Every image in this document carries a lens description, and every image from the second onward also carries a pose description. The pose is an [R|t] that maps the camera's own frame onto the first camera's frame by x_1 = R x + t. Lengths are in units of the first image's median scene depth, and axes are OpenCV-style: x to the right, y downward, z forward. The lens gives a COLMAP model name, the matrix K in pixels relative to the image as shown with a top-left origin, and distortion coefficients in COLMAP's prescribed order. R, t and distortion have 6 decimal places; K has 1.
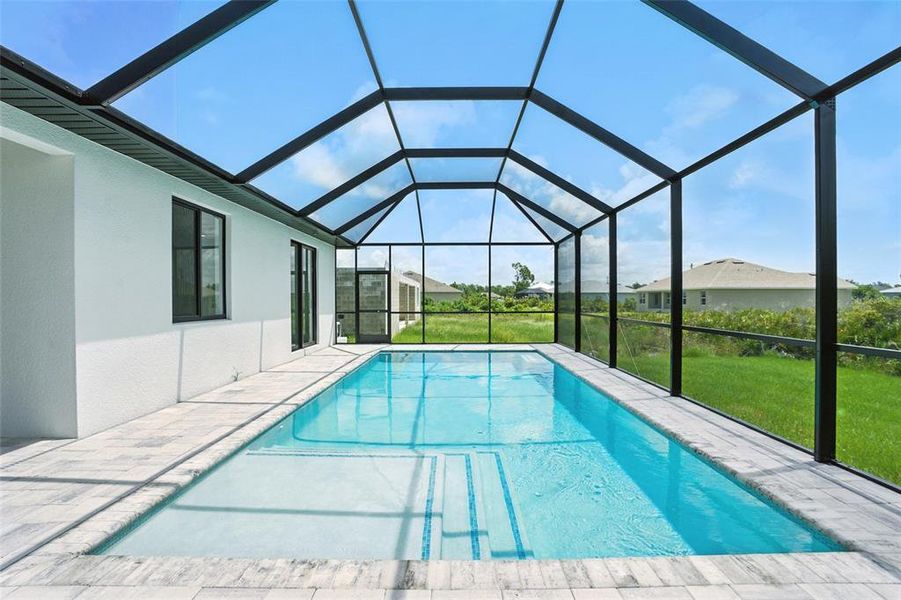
lens RADIAL K [[422.7, 0, 450.5], [0, 422.7, 300.0], [0, 0, 1]] dist [-0.069891, 0.027082]
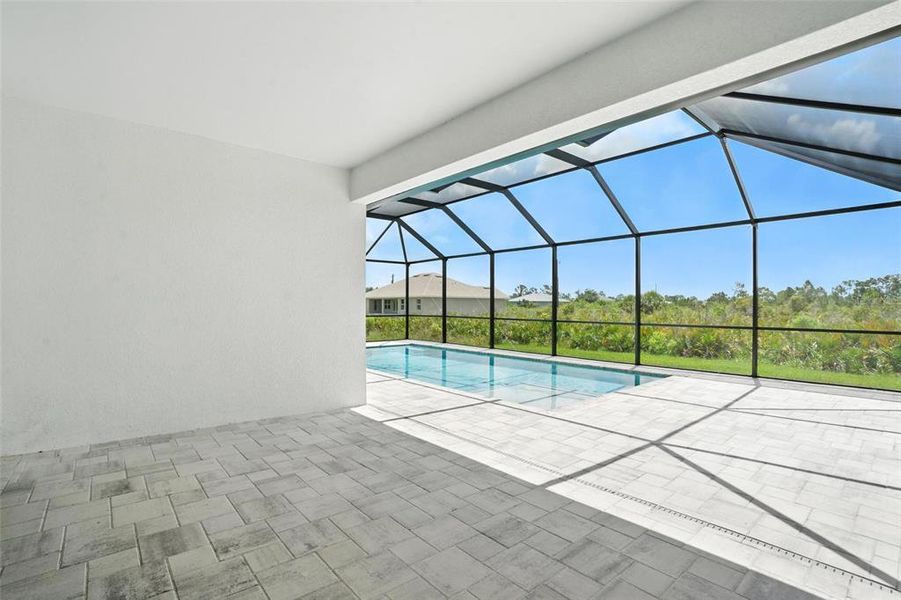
lens RADIAL K [[425.0, 0, 455.8], [0, 425.0, 305.7], [0, 0, 1]] dist [-0.071602, 0.026983]
pose [[0.755364, 0.004973, 0.655286, -0.622739], [-0.005712, 0.999983, -0.001005, -0.002066], [-0.655280, -0.002983, 0.755380, -0.122289]]
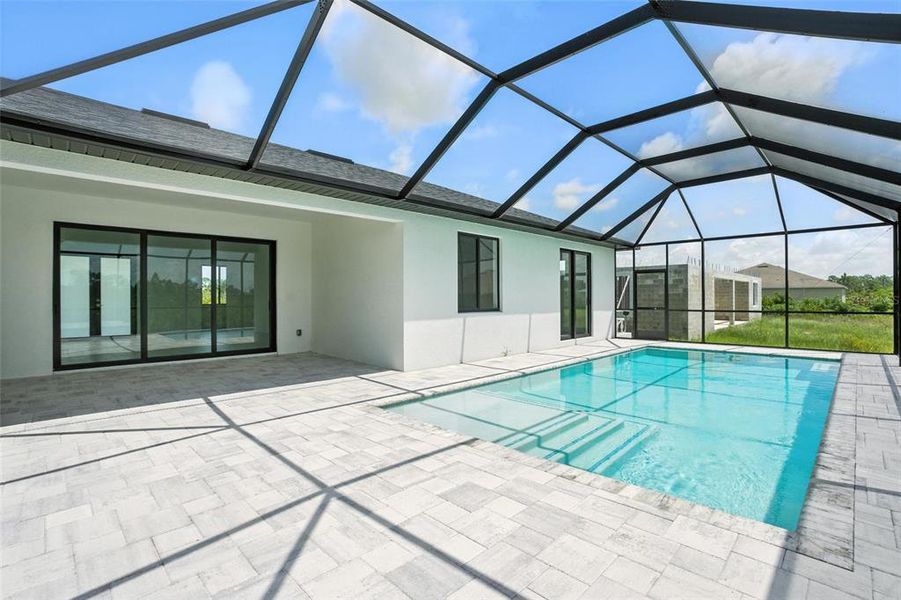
lens RADIAL K [[417.1, 0, 450.5], [0, 417.1, 300.0], [0, 0, 1]] dist [-0.067770, 0.025370]
pose [[0.710142, 0.003321, -0.704050, 0.225127], [0.000979, 0.999983, 0.005704, -0.000962], [0.704057, -0.004740, 0.710127, -0.083039]]
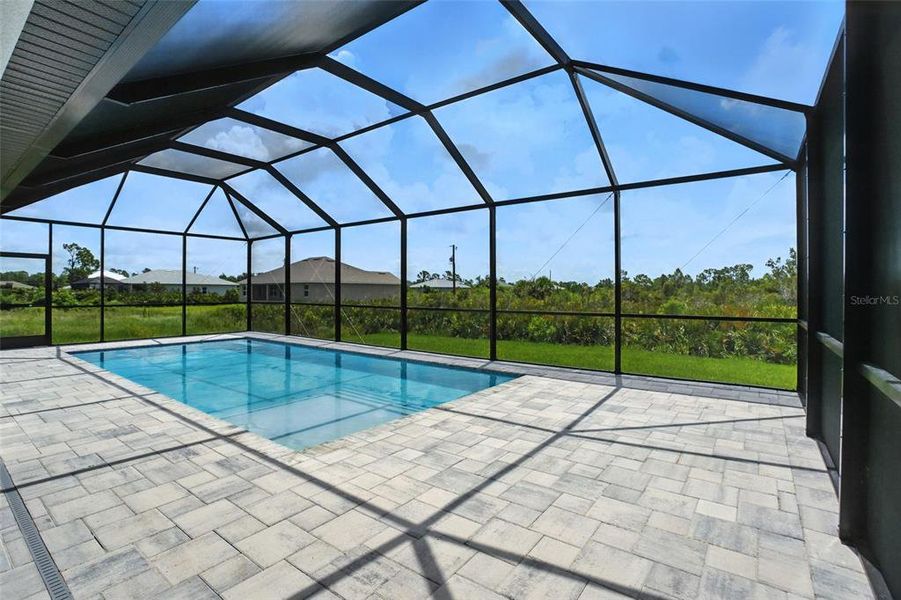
lens RADIAL K [[425.8, 0, 453.4], [0, 425.8, 290.3], [0, 0, 1]] dist [-0.068191, 0.024870]
pose [[0.595895, 0.006391, 0.803037, -0.383014], [-0.002713, 0.999979, -0.005945, 0.001276], [-0.803057, 0.001364, 0.595900, -0.094765]]
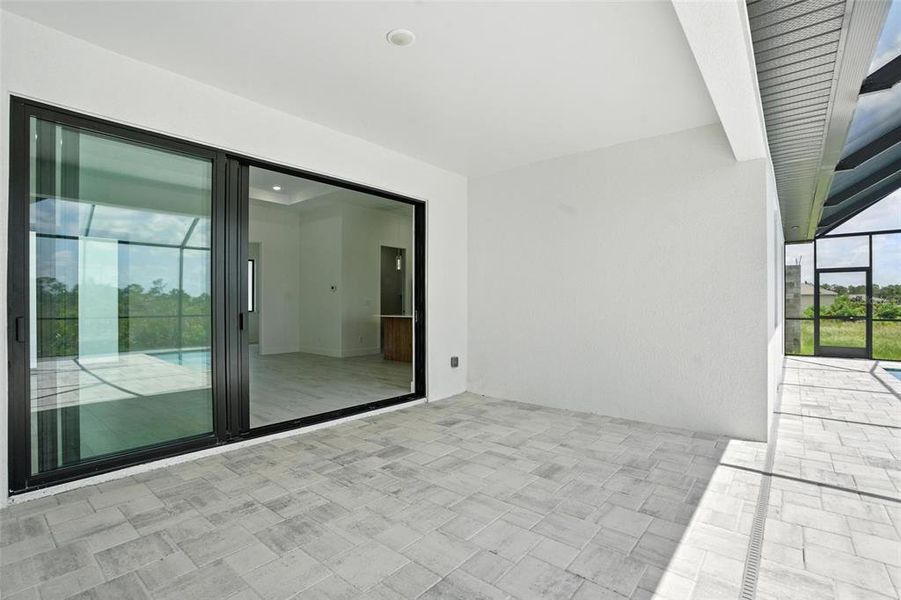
lens RADIAL K [[425.0, 0, 455.8], [0, 425.0, 305.7], [0, 0, 1]] dist [-0.071602, 0.026983]
pose [[0.776035, 0.002901, -0.630683, -0.330984], [-0.000544, 0.999992, 0.003931, 0.001018], [0.630689, -0.002707, 0.776031, -0.097027]]
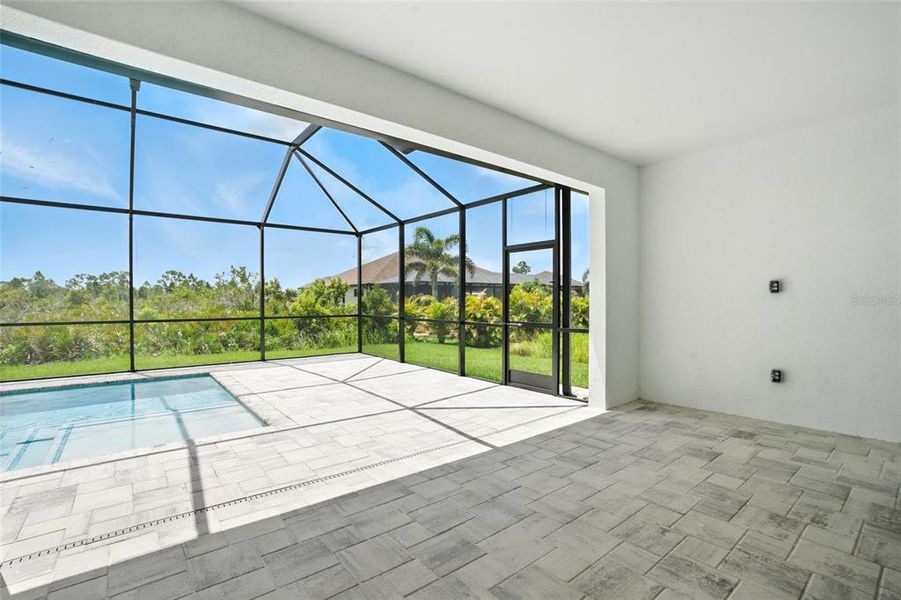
lens RADIAL K [[417.1, 0, 450.5], [0, 417.1, 300.0], [0, 0, 1]] dist [-0.067770, 0.025370]
pose [[-0.623430, 0.001616, 0.781878, -0.637638], [0.003503, 0.999994, 0.000726, -0.002576], [-0.781872, 0.003191, -0.623431, 0.324494]]
